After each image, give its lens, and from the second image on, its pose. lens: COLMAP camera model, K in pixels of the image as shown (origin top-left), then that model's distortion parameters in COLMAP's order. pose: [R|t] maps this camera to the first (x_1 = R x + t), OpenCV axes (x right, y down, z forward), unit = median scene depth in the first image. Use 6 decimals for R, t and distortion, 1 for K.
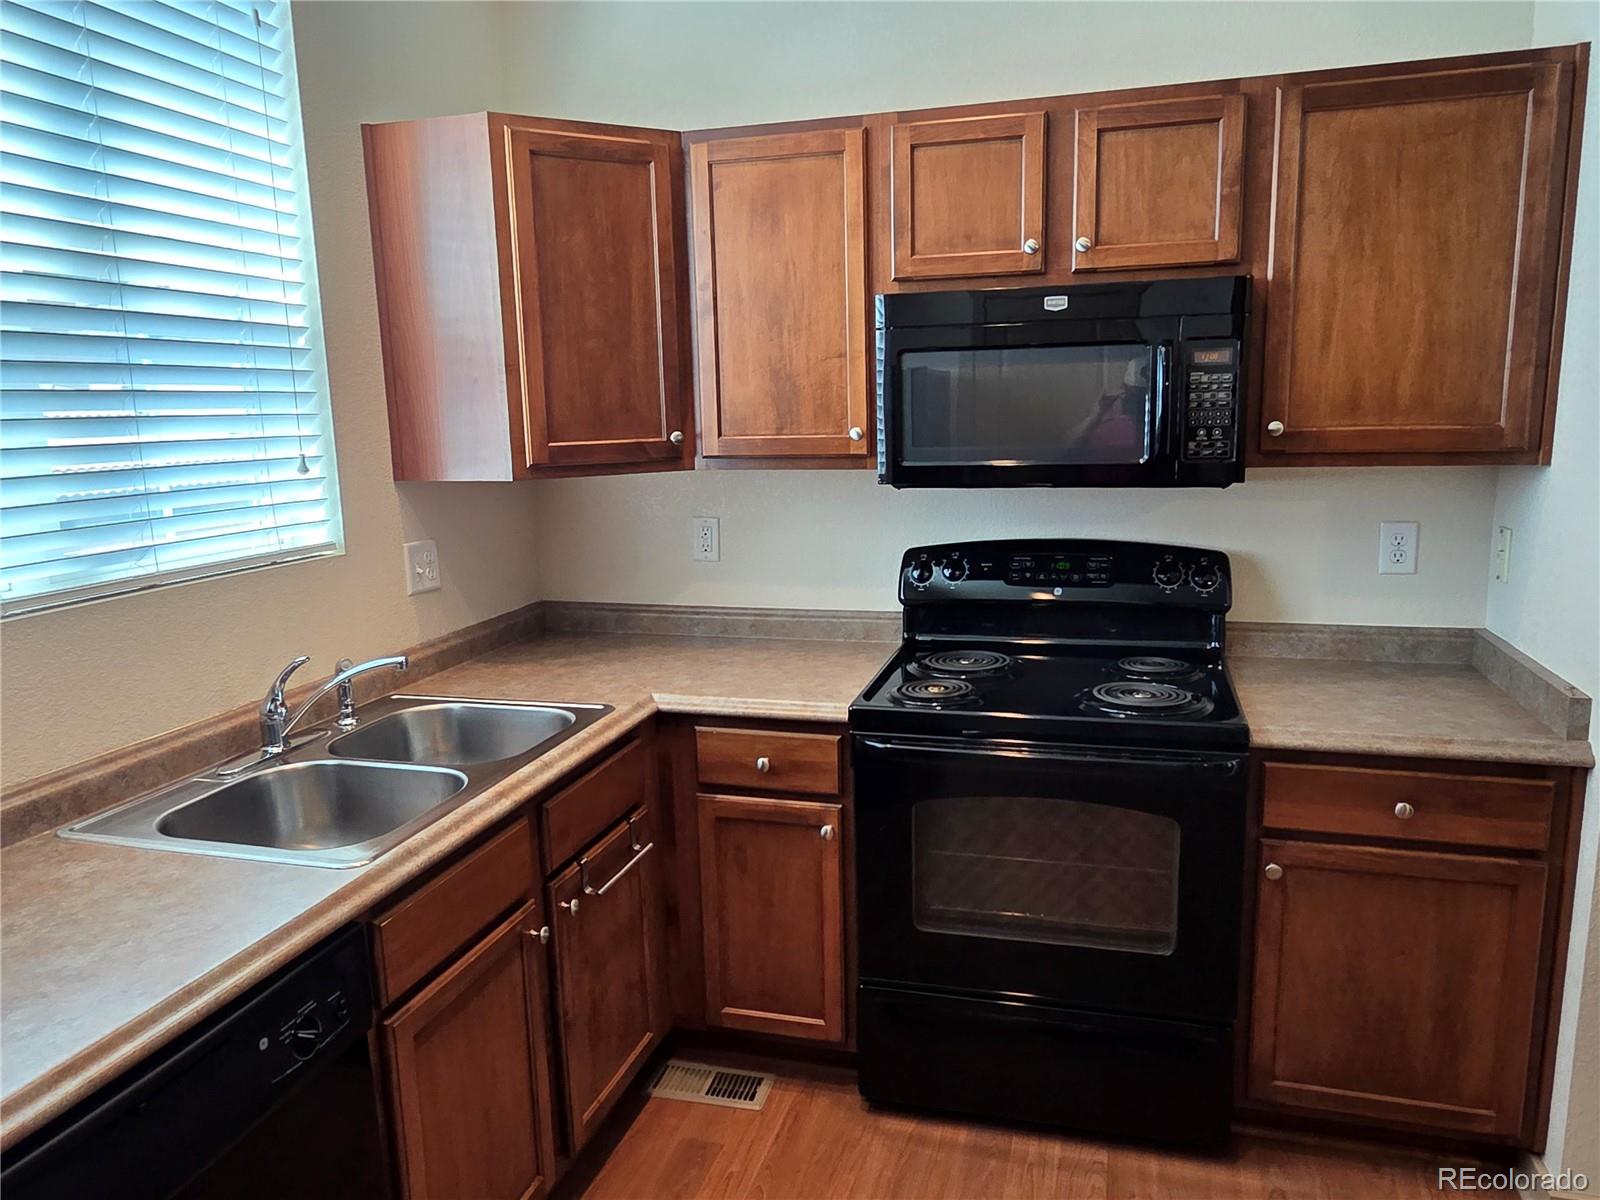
lens RADIAL K [[1102.1, 0, 808.5], [0, 1102.1, 599.7], [0, 0, 1]] dist [-0.003338, 0.001796]
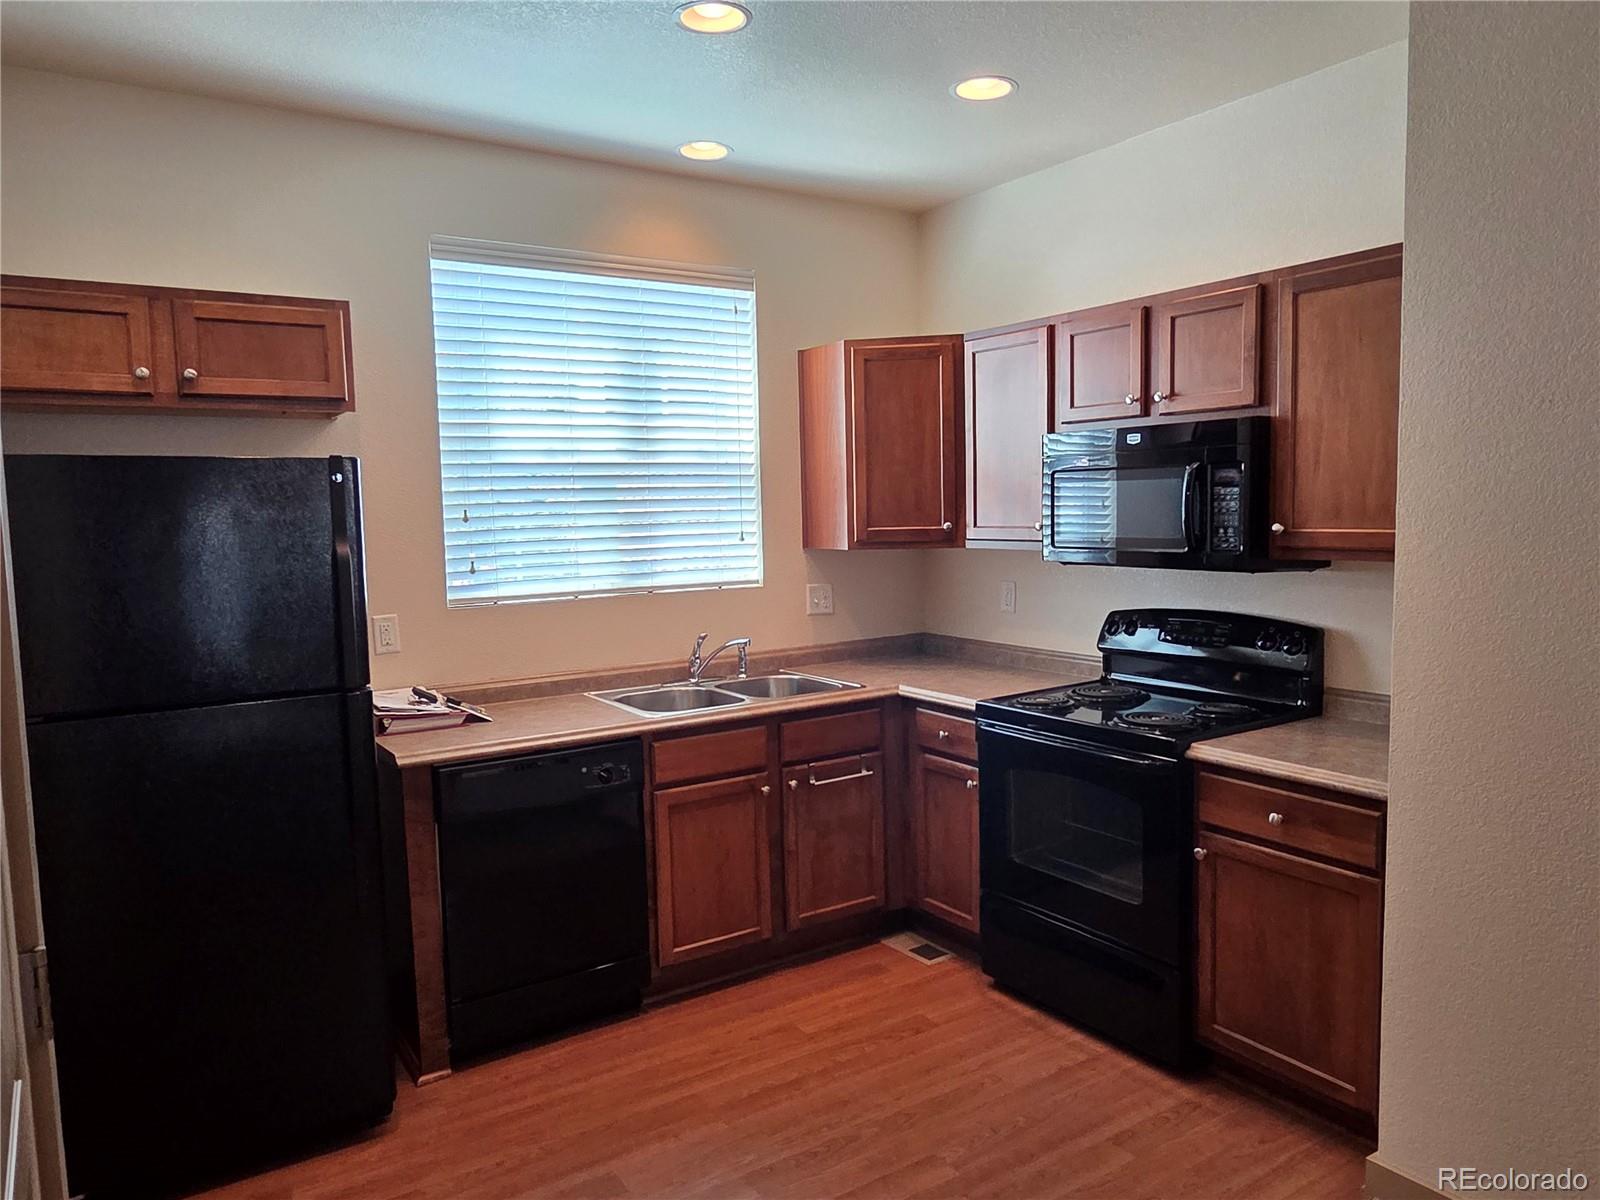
lens RADIAL K [[1102.1, 0, 817.9], [0, 1102.1, 598.0], [0, 0, 1]] dist [-0.003338, 0.001796]
pose [[0.763449, 0.062310, -0.642855, 0.850677], [-0.109536, 0.993408, -0.033797, 0.029618], [0.636512, 0.096218, 0.765242, -0.337945]]
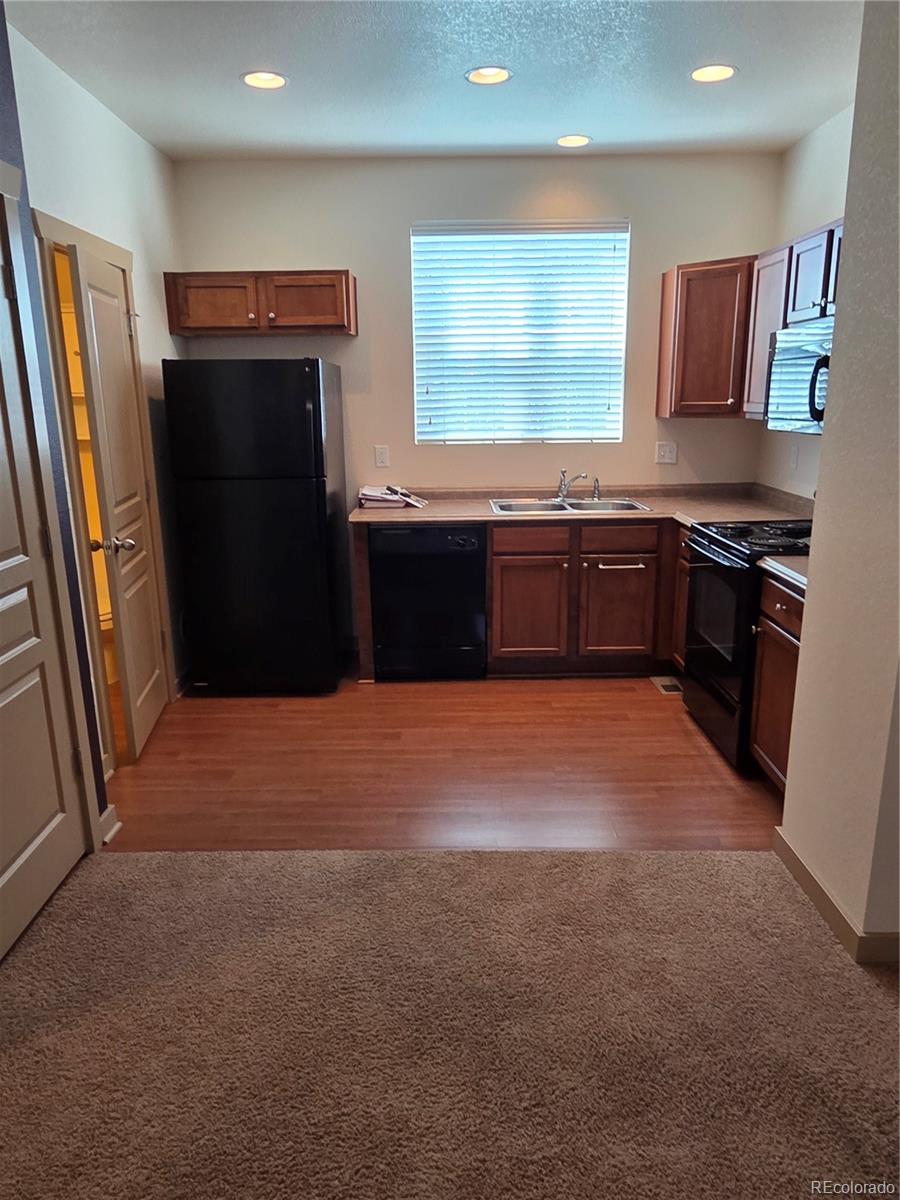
lens RADIAL K [[826.5, 0, 448.8], [0, 826.5, 614.3], [0, 0, 1]] dist [-0.003338, 0.001796]
pose [[0.272749, 0.265007, -0.924867, 1.531596], [-0.162303, 0.960211, 0.227270, -0.028262], [0.948296, 0.088121, 0.304908, 0.015245]]
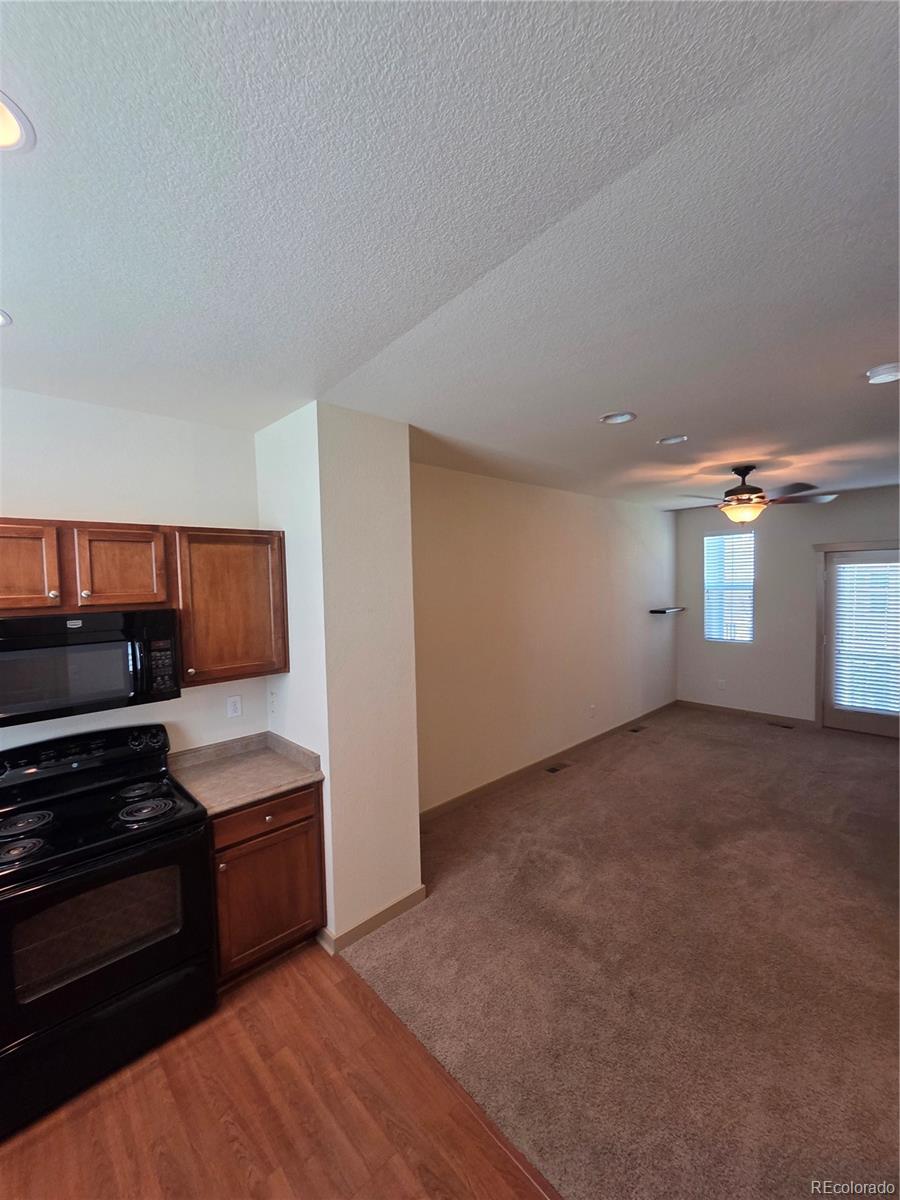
lens RADIAL K [[497.5, 0, 451.2], [0, 497.5, 606.0], [0, 0, 1]] dist [-0.007971, 0.003848]
pose [[0.507346, -0.031939, 0.861150, -0.194479], [0.163108, 0.984808, -0.059569, -0.139753], [-0.846165, 0.170683, 0.504848, -0.016382]]
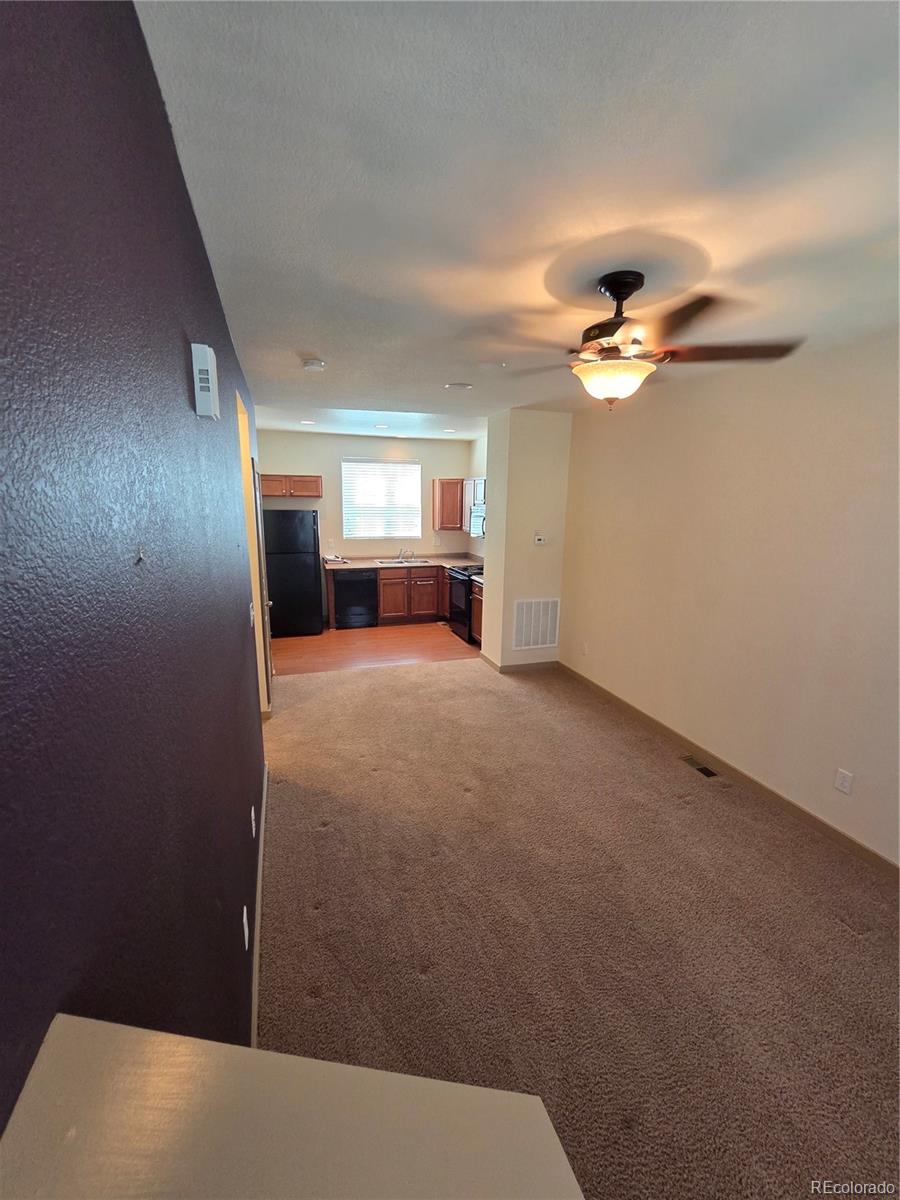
lens RADIAL K [[497.5, 0, 456.6], [0, 497.5, 600.7], [0, 0, 1]] dist [-0.007971, 0.003848]
pose [[0.570946, 0.198248, -0.796692, 2.587964], [-0.170979, 0.977842, 0.120794, -0.078254], [0.802986, 0.067251, 0.592192, -0.796856]]
